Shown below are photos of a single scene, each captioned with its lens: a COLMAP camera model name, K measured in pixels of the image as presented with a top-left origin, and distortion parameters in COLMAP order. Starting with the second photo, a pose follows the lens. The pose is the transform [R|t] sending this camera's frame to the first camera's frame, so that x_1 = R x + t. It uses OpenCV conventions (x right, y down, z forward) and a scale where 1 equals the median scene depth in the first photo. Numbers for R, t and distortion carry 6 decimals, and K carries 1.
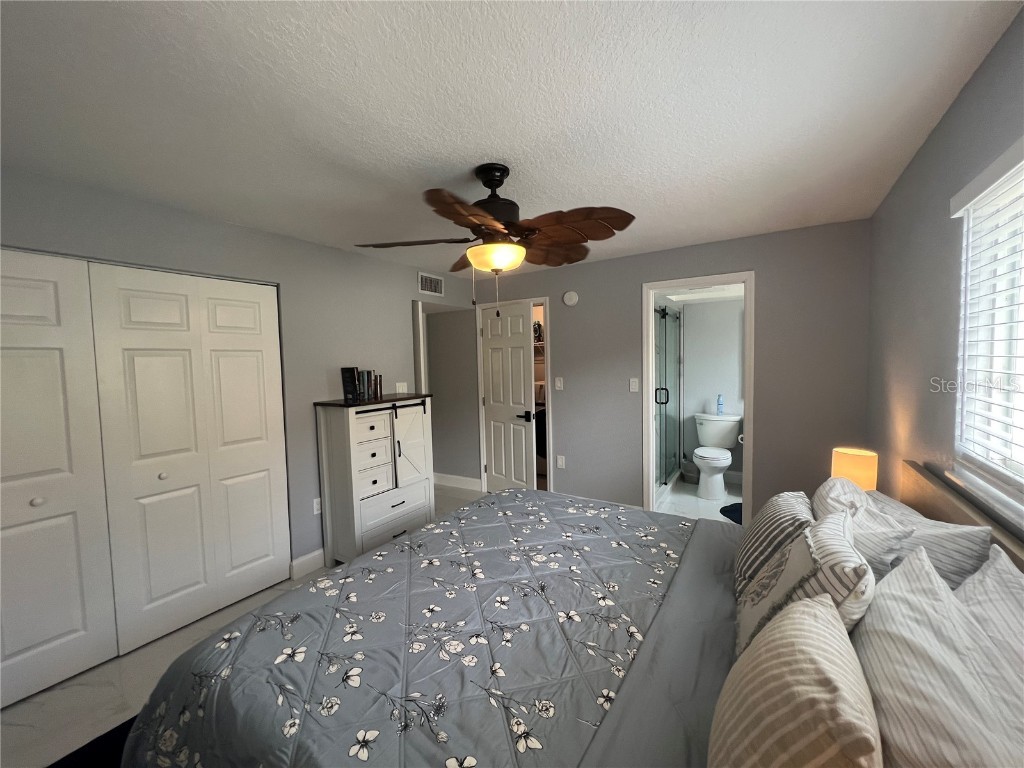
lens RADIAL K [[410.3, 0, 510.6], [0, 410.3, 382.5], [0, 0, 1]] dist [-0.002470, 0.000673]
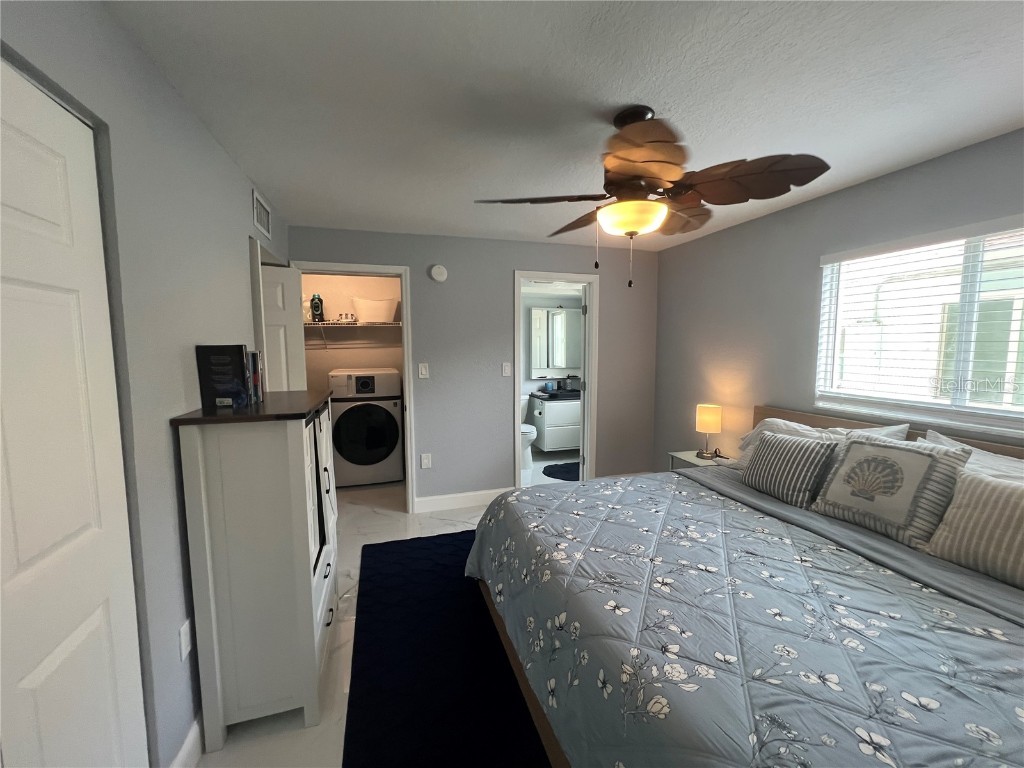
lens RADIAL K [[410.3, 0, 510.6], [0, 410.3, 382.5], [0, 0, 1]] dist [-0.002470, 0.000673]
pose [[0.641502, -0.046768, 0.765694, -0.753509], [0.030342, 0.998906, 0.035592, 0.003744], [-0.766521, 0.000400, 0.642219, 0.541187]]
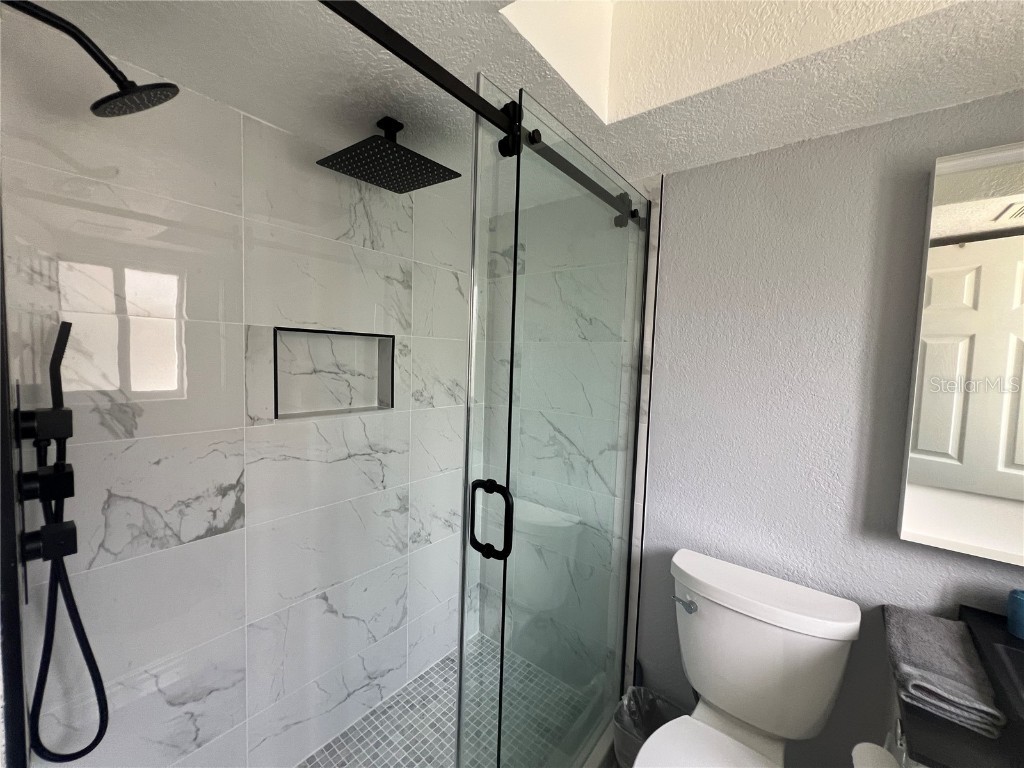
lens RADIAL K [[410.3, 0, 510.6], [0, 410.3, 382.5], [0, 0, 1]] dist [-0.002470, 0.000673]
pose [[0.993135, 0.063117, -0.098484, 0.745581], [-0.062293, 0.997993, 0.011424, -0.080023], [0.099008, -0.005210, 0.995073, 1.475927]]
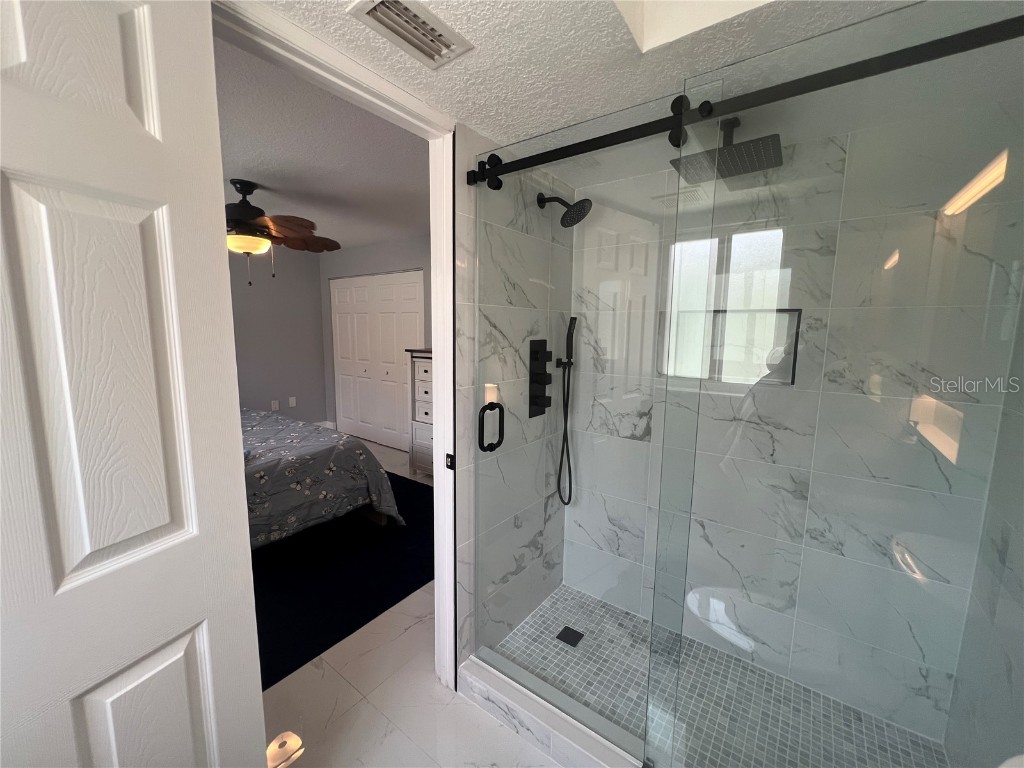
lens RADIAL K [[410.3, 0, 510.6], [0, 410.3, 382.5], [0, 0, 1]] dist [-0.002470, 0.000673]
pose [[-0.065684, 0.150684, -0.986397, 1.190650], [-0.067698, 0.985582, 0.155067, -0.093655], [0.995541, 0.076963, -0.054536, 1.732337]]
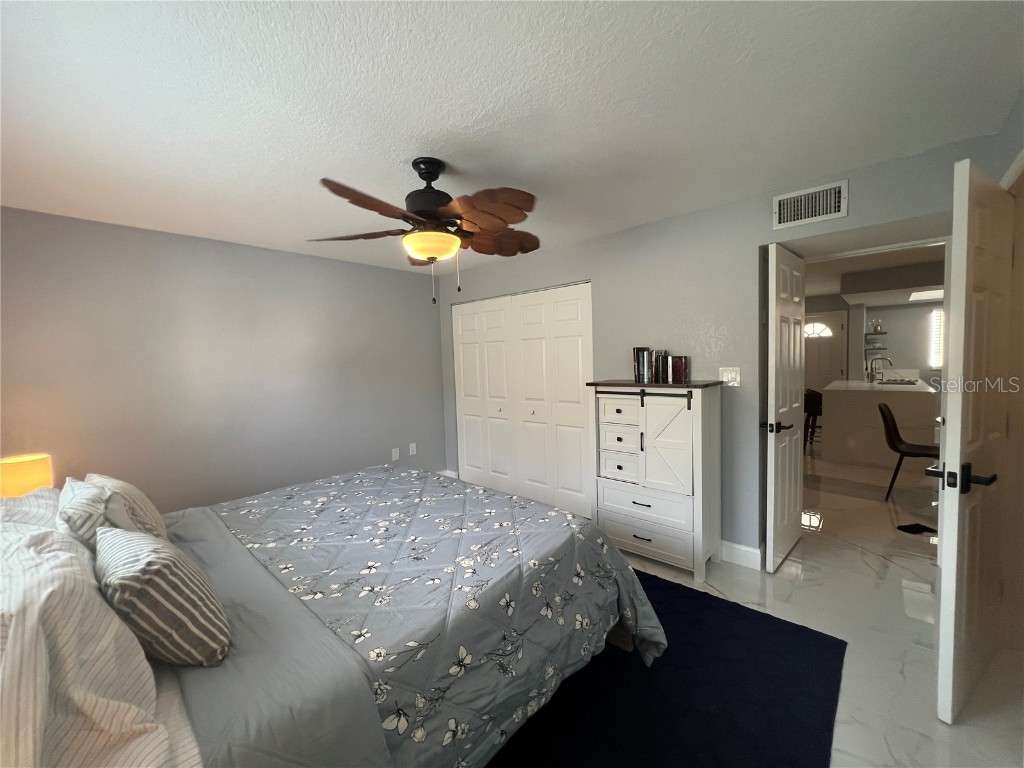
lens RADIAL K [[410.3, 0, 510.6], [0, 410.3, 382.5], [0, 0, 1]] dist [-0.002470, 0.000673]
pose [[-0.168098, 0.085097, -0.982090, 0.837683], [-0.019508, 0.995785, 0.089622, -0.048546], [0.985577, 0.034224, -0.165730, 1.174357]]
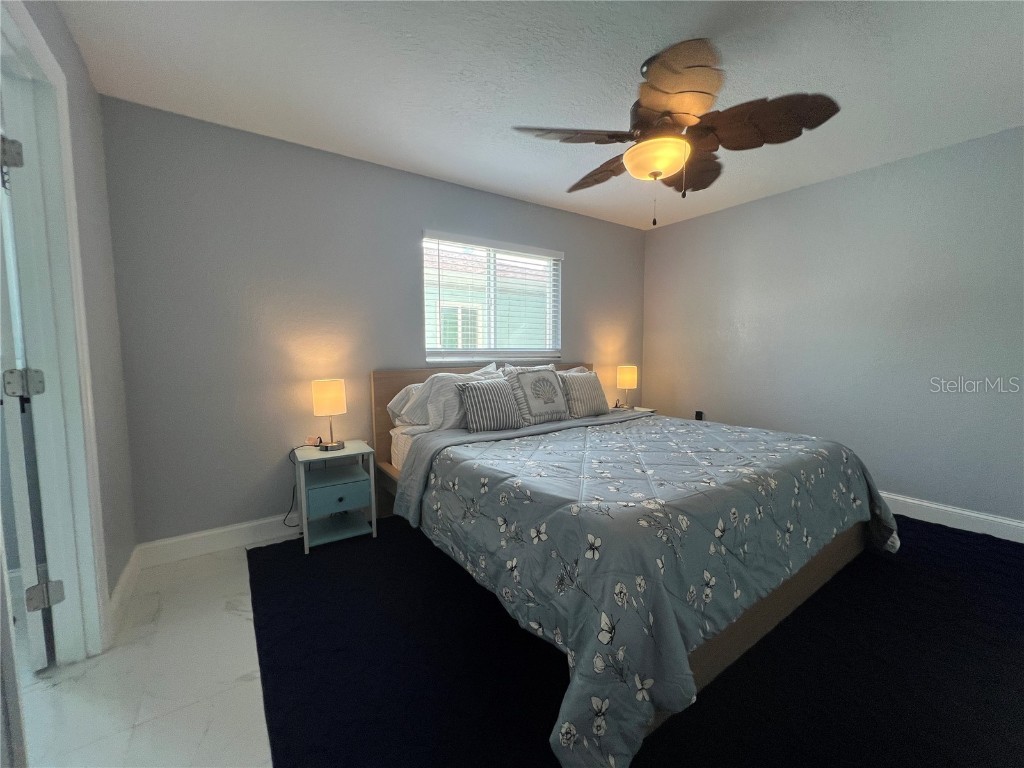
lens RADIAL K [[410.3, 0, 510.6], [0, 410.3, 382.5], [0, 0, 1]] dist [-0.002470, 0.000673]
pose [[-0.923984, -0.003400, 0.382417, -0.073426], [0.046121, 0.991671, 0.120253, 0.058348], [-0.379641, 0.128749, -0.916131, 1.737001]]
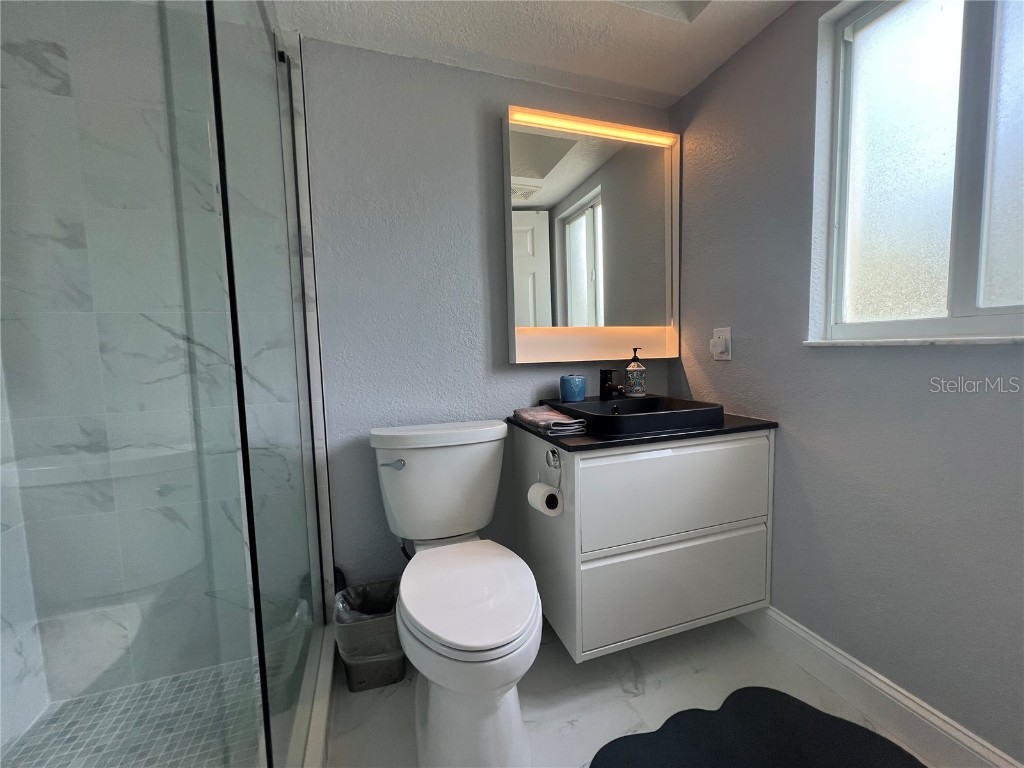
lens RADIAL K [[410.3, 0, 510.6], [0, 410.3, 382.5], [0, 0, 1]] dist [-0.002470, 0.000673]
pose [[0.617727, -0.056463, 0.784363, 0.599167], [0.055111, 0.998075, 0.028445, 0.082192], [-0.784459, 0.025656, 0.619649, 1.552495]]
